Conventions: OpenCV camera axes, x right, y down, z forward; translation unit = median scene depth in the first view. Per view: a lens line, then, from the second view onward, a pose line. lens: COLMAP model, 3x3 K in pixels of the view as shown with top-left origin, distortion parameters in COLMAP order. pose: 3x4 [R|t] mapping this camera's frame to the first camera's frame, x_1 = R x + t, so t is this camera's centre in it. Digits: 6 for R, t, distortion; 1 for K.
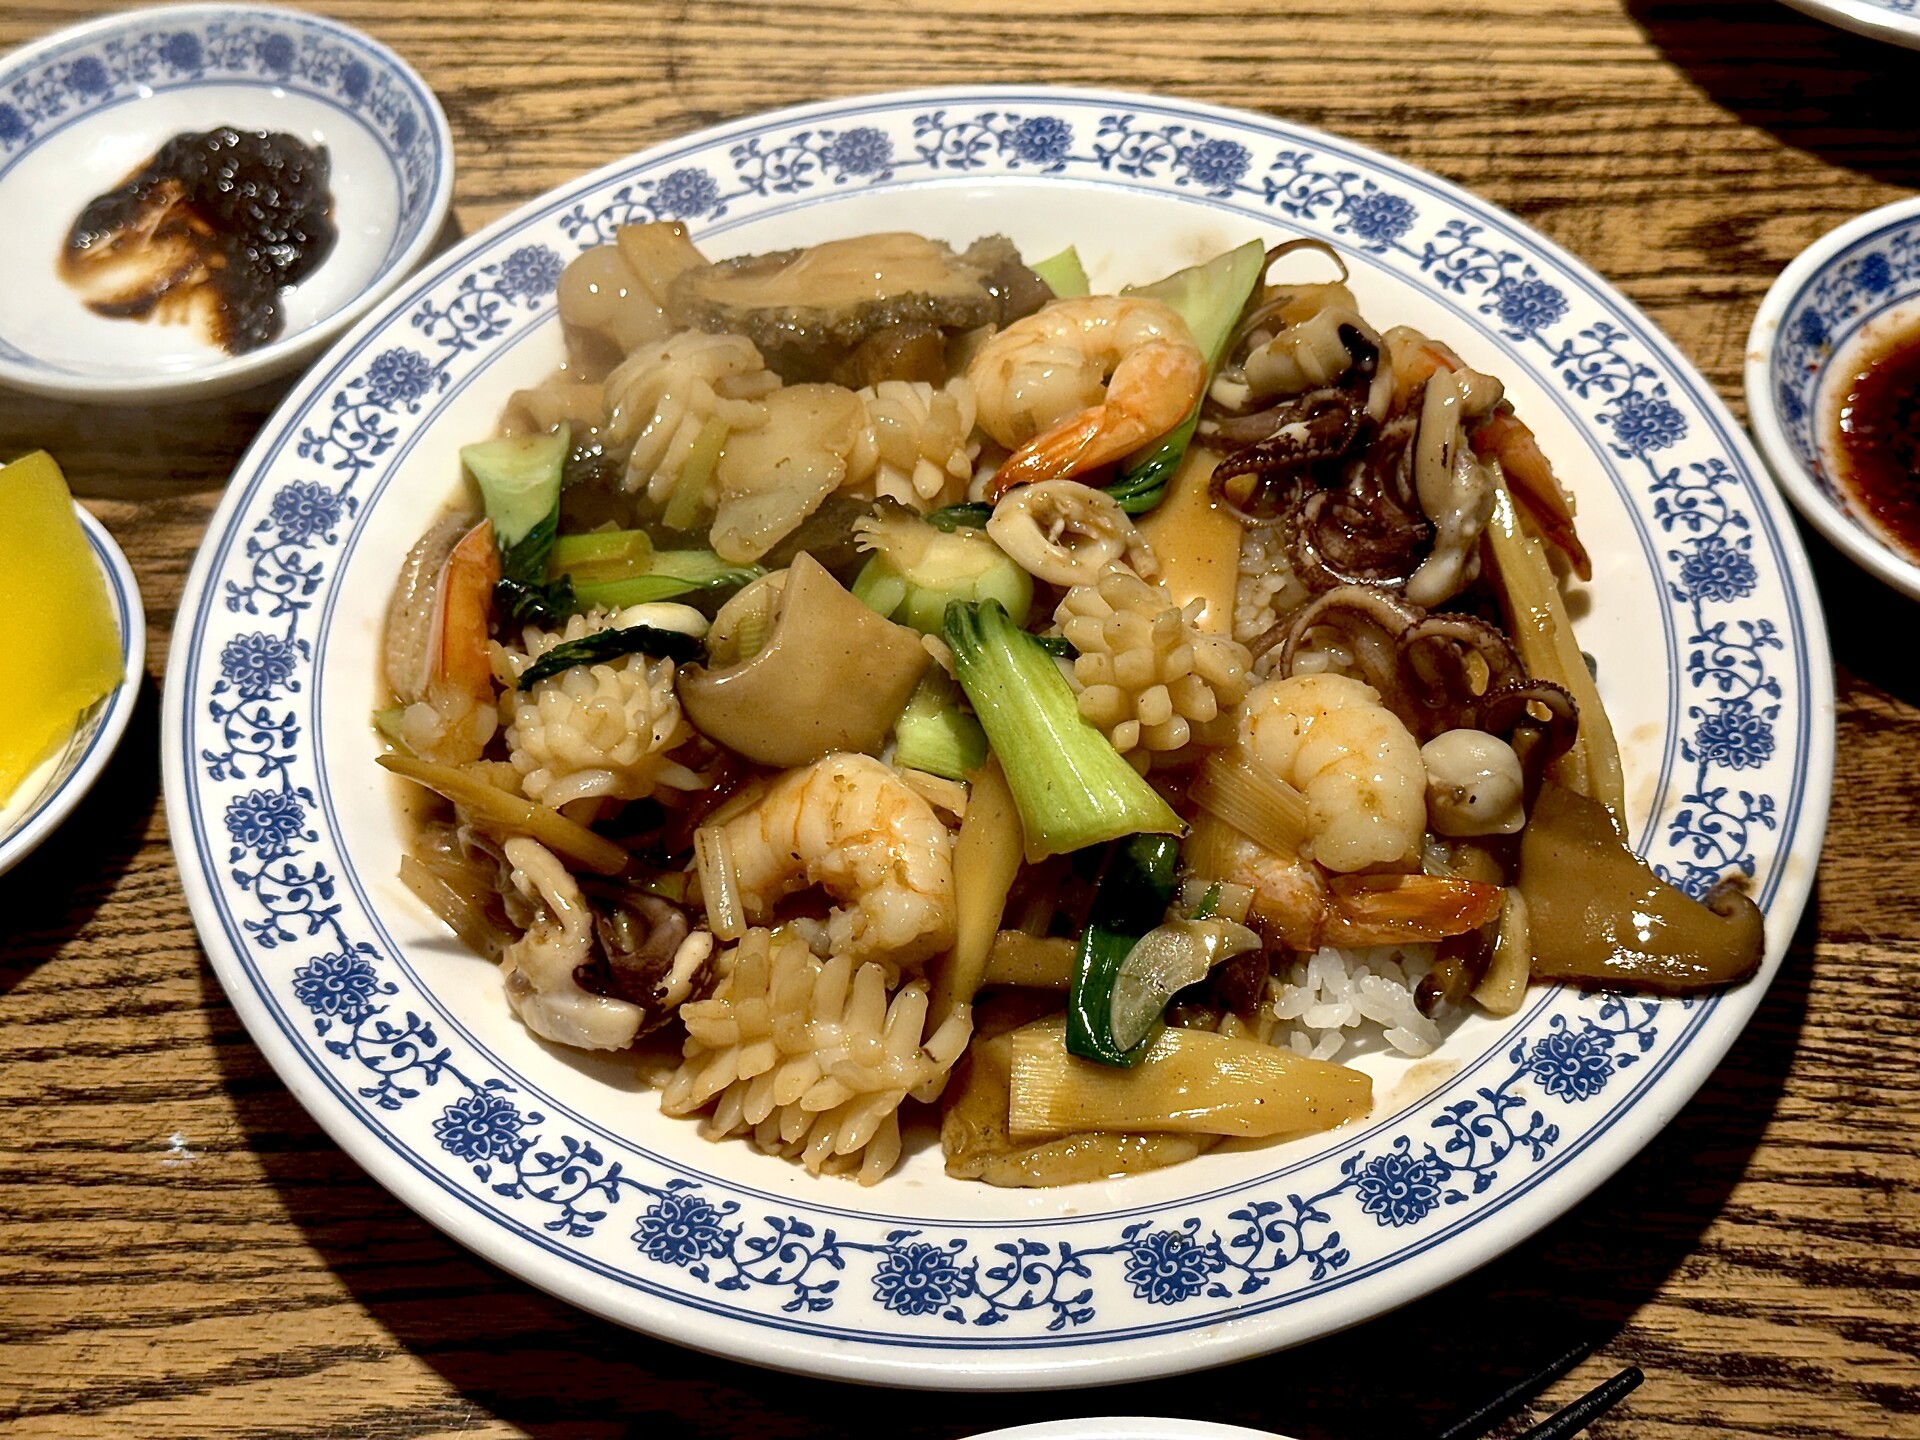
lens RADIAL K [[2764.5, 0, 991.3], [0, 2764.5, 722.1], [0, 0, 1]] dist [0.272697, -0.742472]
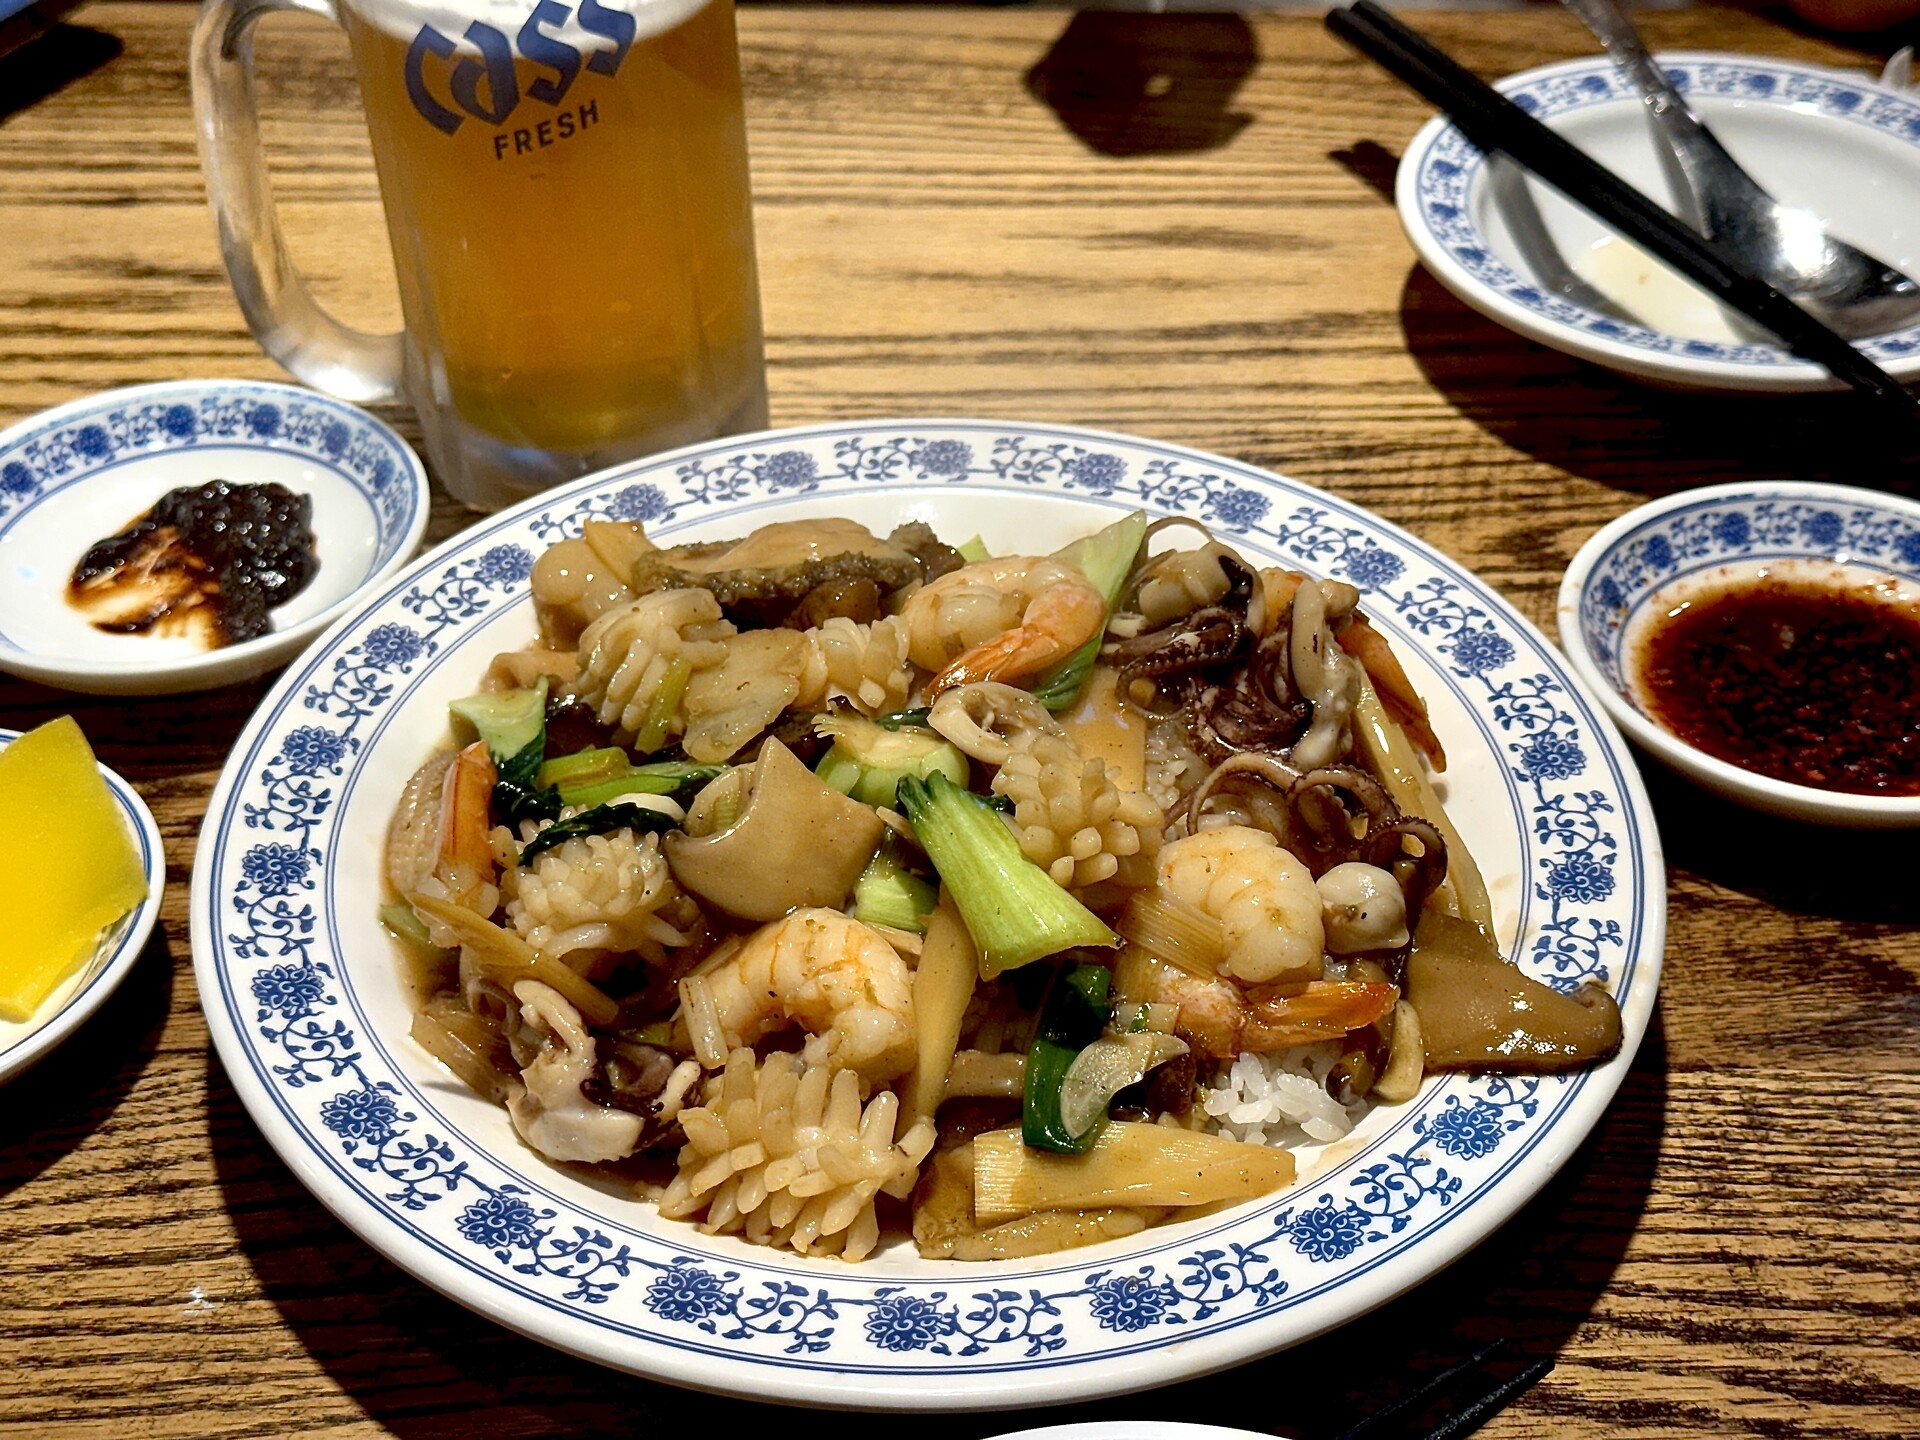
lens RADIAL K [[2764.5, 0, 991.3], [0, 2764.5, 722.1], [0, 0, 1]] dist [0.272697, -0.742472]
pose [[0.997308, -0.024992, 0.068934, -0.056391], [0.039649, 0.974631, -0.220278, 0.191042], [-0.061680, 0.222418, 0.972998, -0.122834]]
